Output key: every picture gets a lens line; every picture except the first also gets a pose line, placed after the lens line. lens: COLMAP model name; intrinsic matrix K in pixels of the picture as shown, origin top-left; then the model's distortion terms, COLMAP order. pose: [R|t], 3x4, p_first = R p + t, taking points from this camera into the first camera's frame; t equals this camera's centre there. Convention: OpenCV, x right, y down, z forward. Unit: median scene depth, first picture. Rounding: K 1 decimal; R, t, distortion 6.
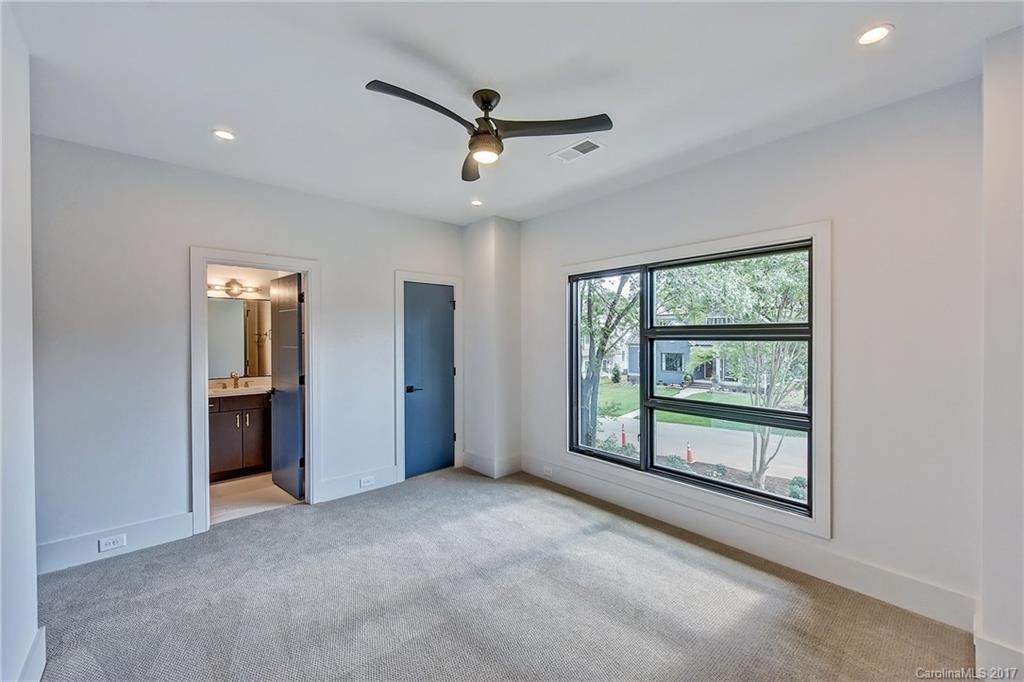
lens RADIAL K [[410.3, 0, 512.2], [0, 410.3, 342.5], [0, 0, 1]] dist [-0.001332, -0.000120]
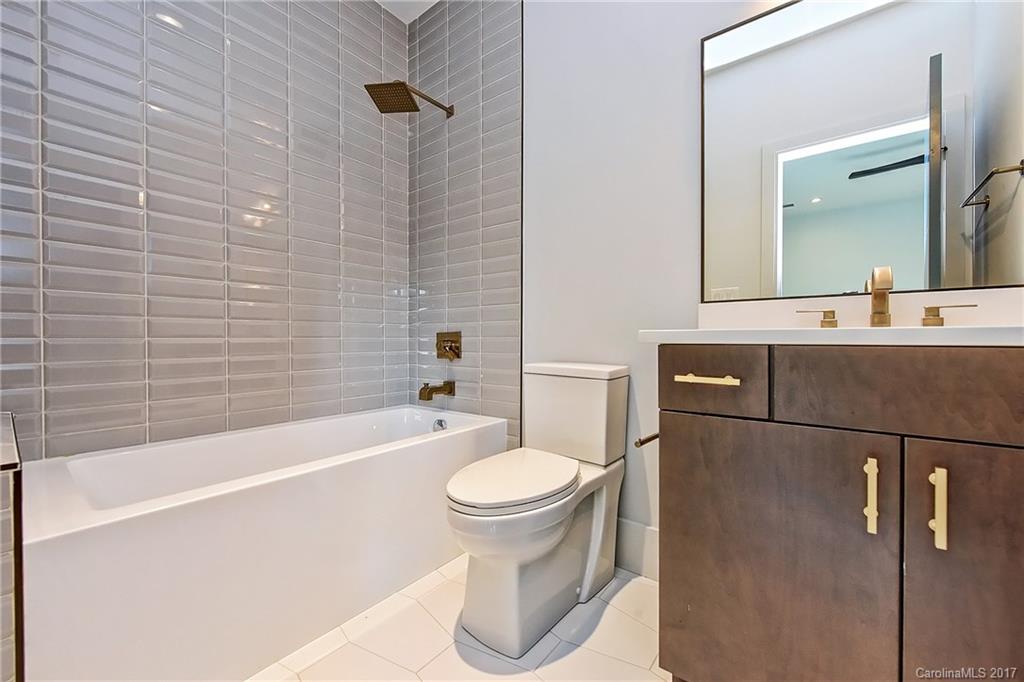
lens RADIAL K [[410.3, 0, 512.0], [0, 410.3, 341.5], [0, 0, 1]] dist [-0.001332, -0.000120]
pose [[0.191126, 0.008061, -0.981532, -0.489154], [-0.006854, 0.999953, 0.006878, 0.118183], [0.981542, 0.005413, 0.191172, 0.756116]]
